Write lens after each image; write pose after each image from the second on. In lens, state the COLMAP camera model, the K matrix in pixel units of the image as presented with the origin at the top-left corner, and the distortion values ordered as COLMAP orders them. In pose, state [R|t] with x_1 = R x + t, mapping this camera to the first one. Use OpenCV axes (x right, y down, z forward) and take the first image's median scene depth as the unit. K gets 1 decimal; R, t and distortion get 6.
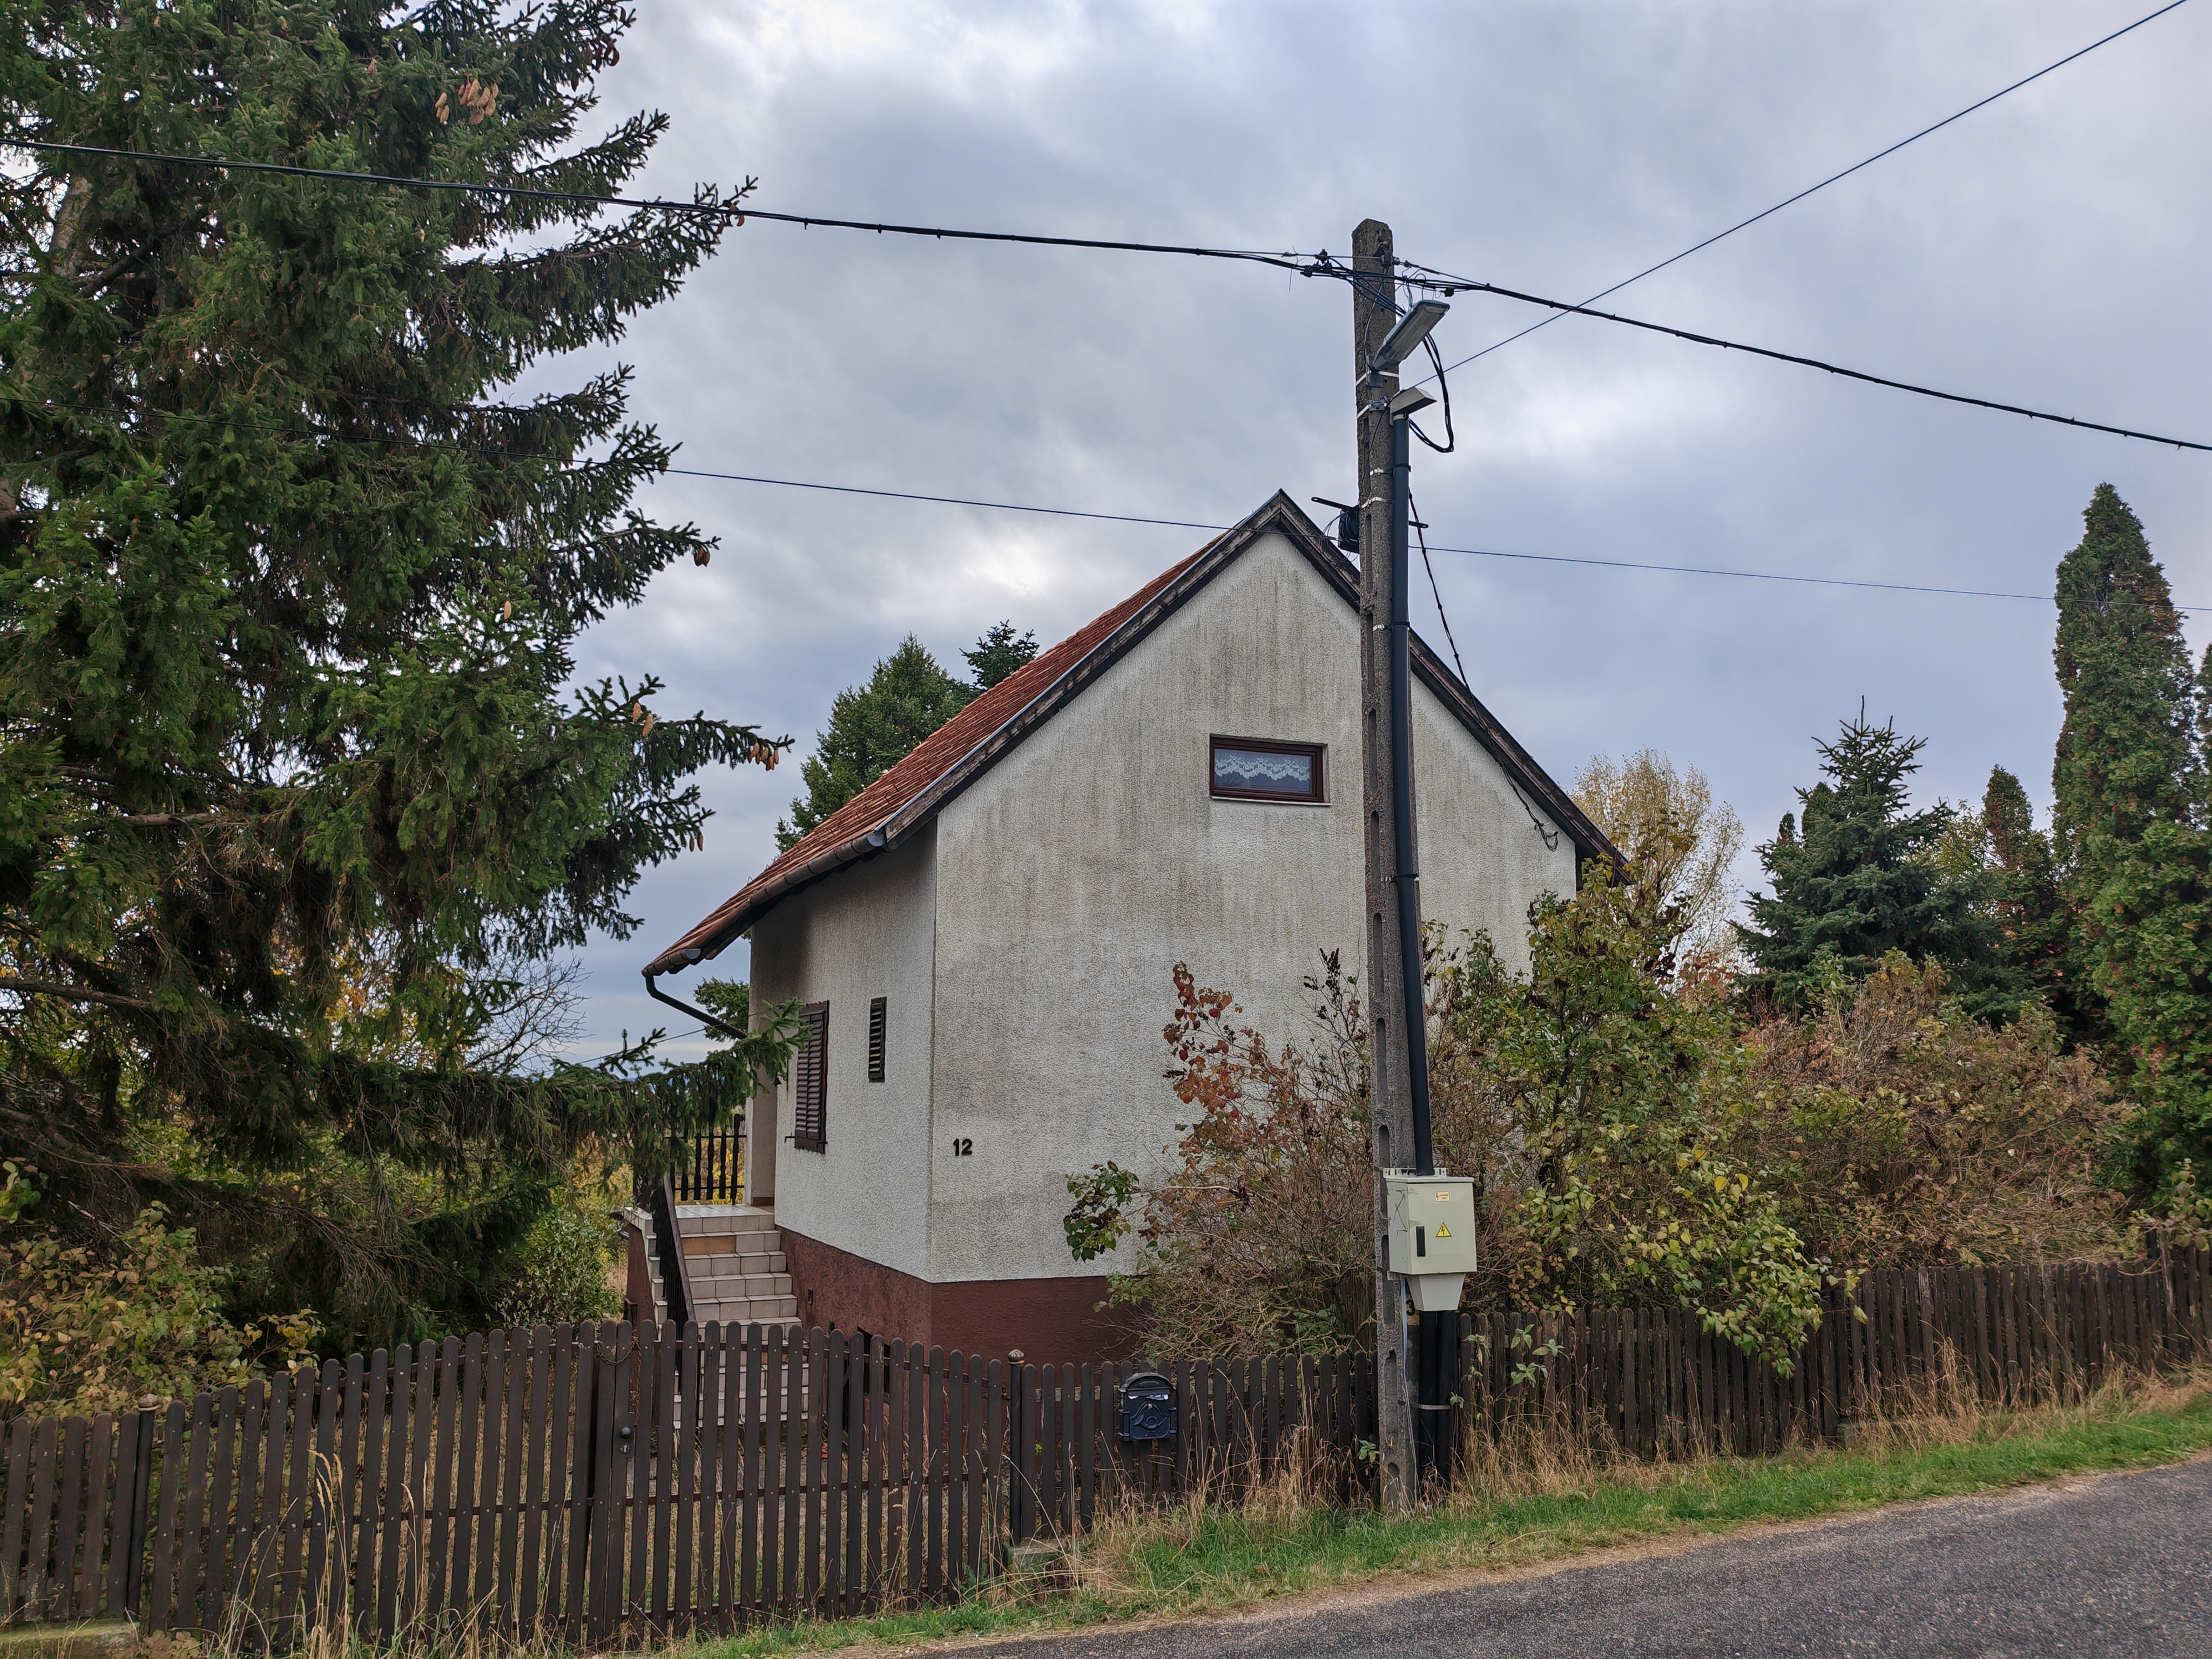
lens RADIAL K [[1609.4, 0, 1106.0], [0, 1609.4, 829.5], [0, 0, 1]] dist [-0.001209, -0.002244]
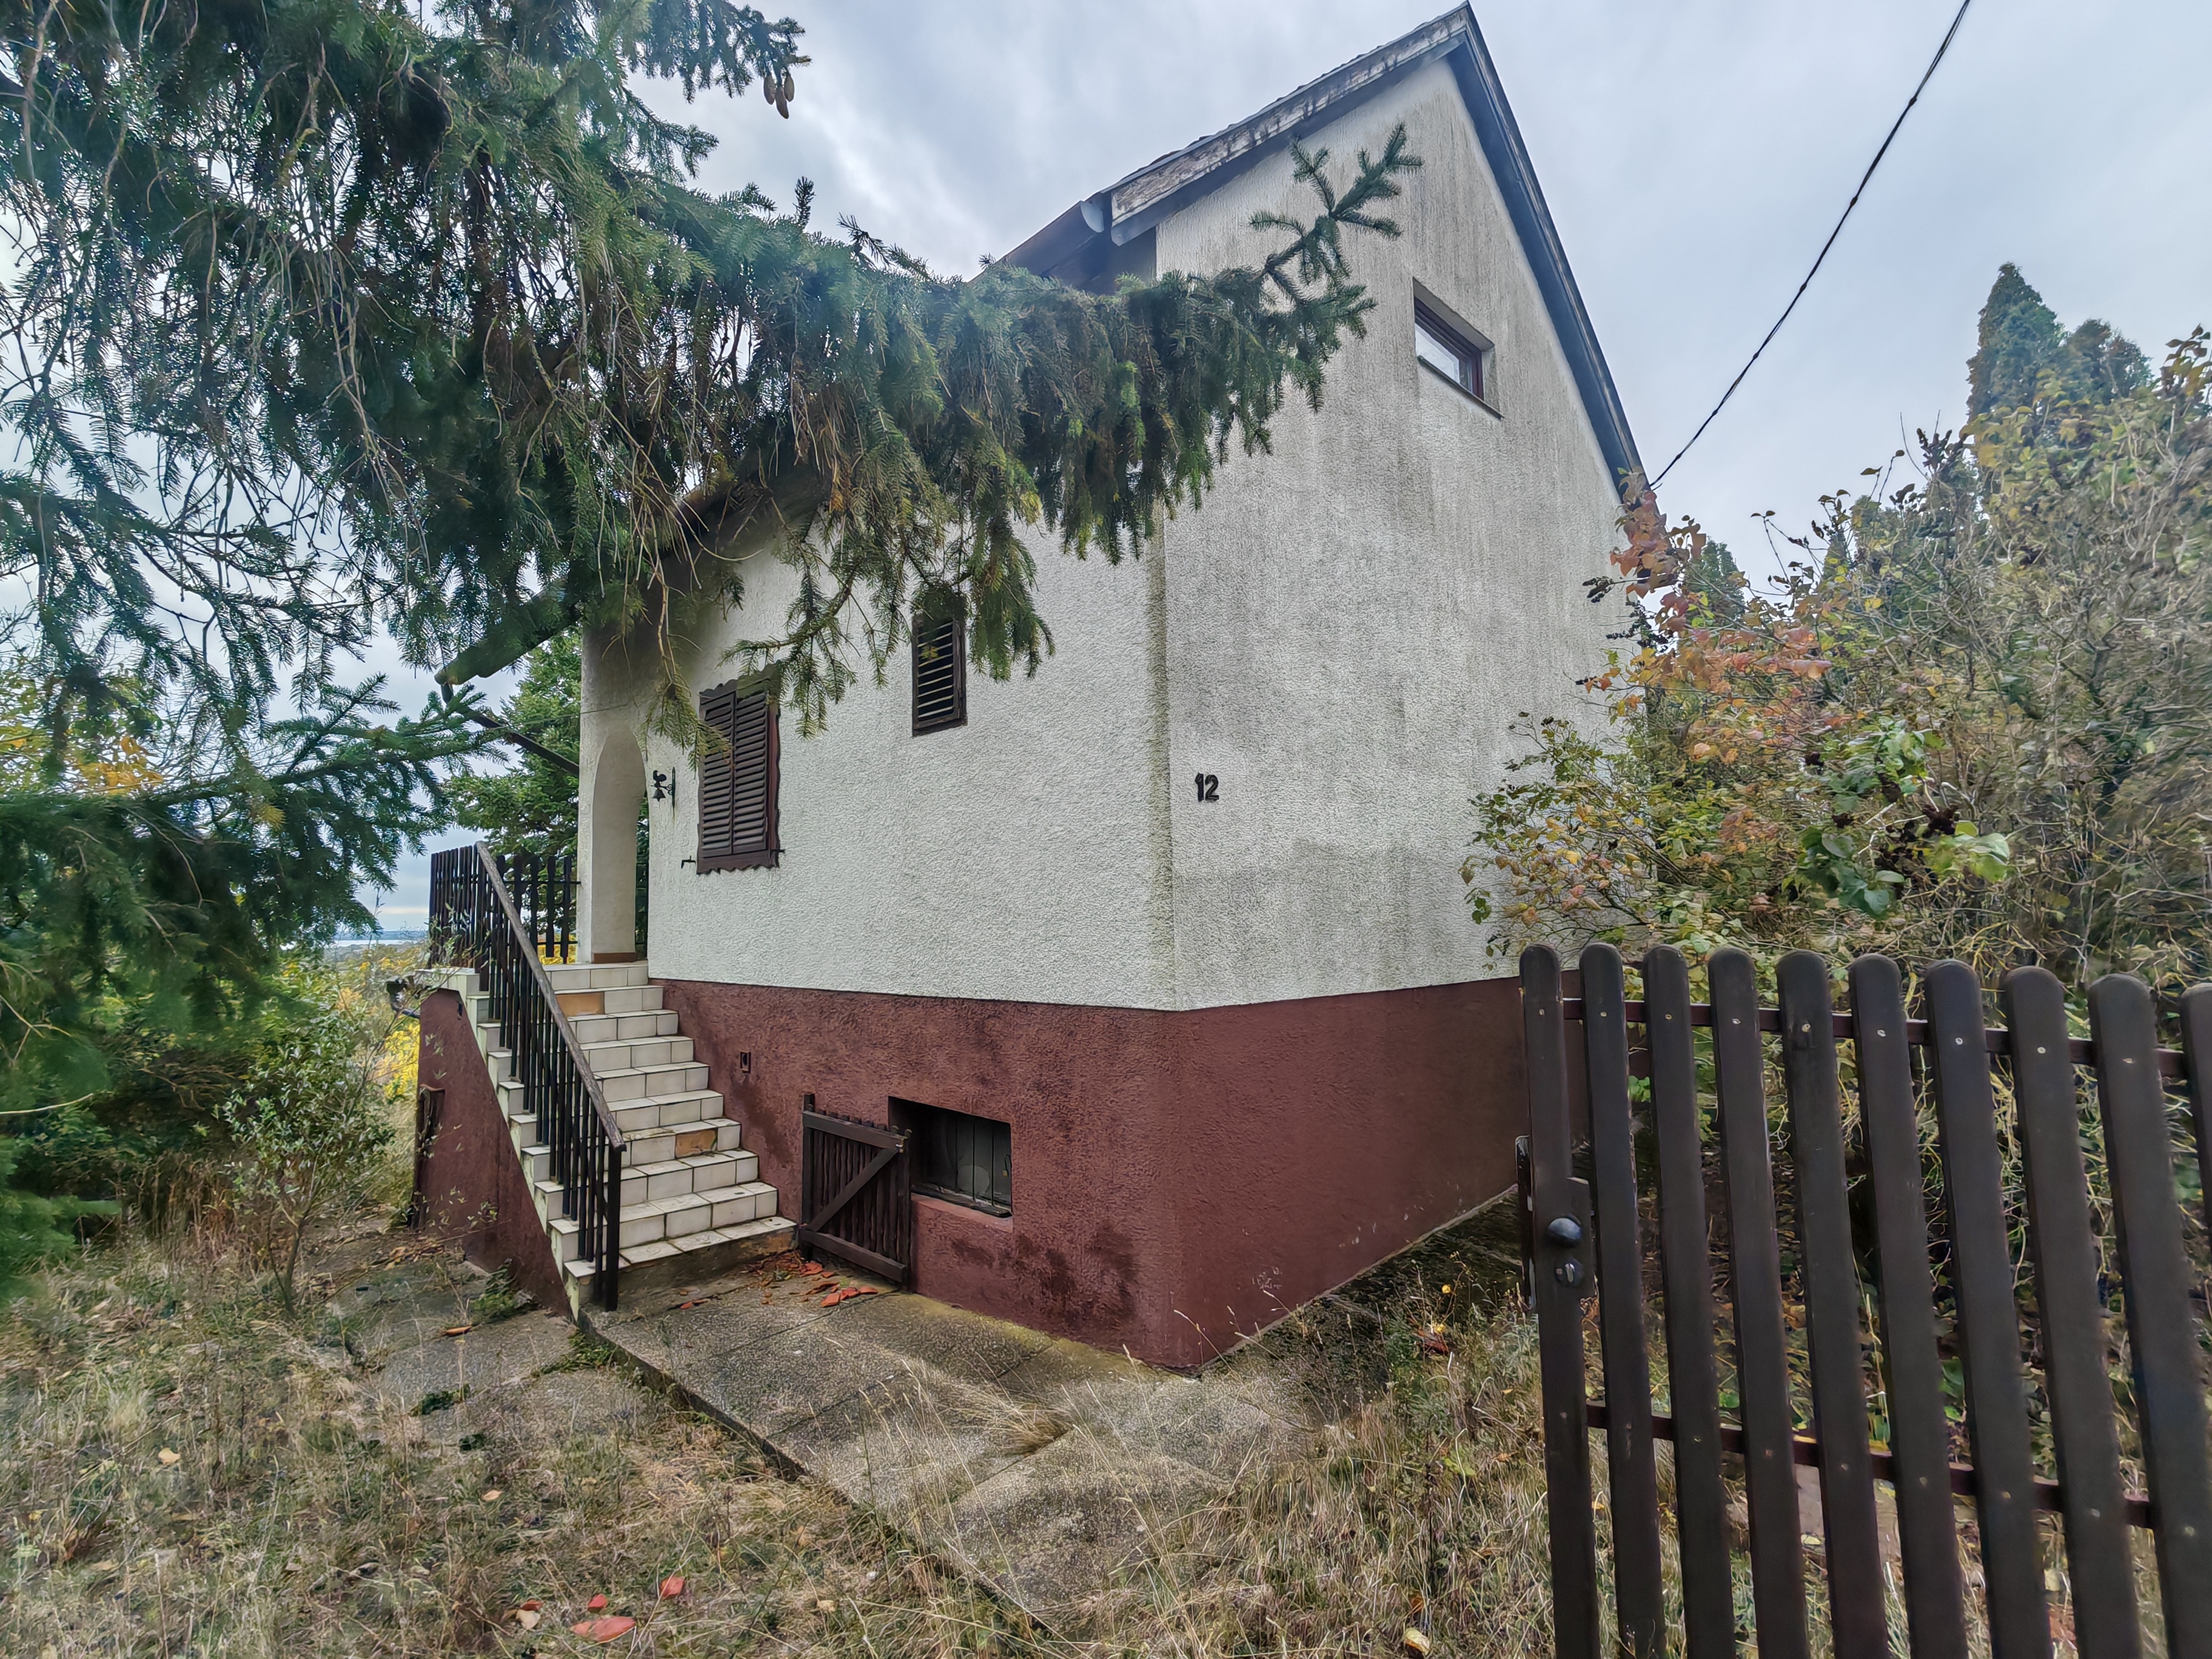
lens RADIAL K [[1036.4, 0, 1106.0], [0, 1036.4, 829.5], [0, 0, 1]] dist [0.008142, -0.000020]
pose [[0.933614, 0.018464, 0.357804, -0.229888], [-0.043547, 0.997115, 0.062173, 0.167864], [-0.355624, -0.073627, 0.931725, 0.576183]]
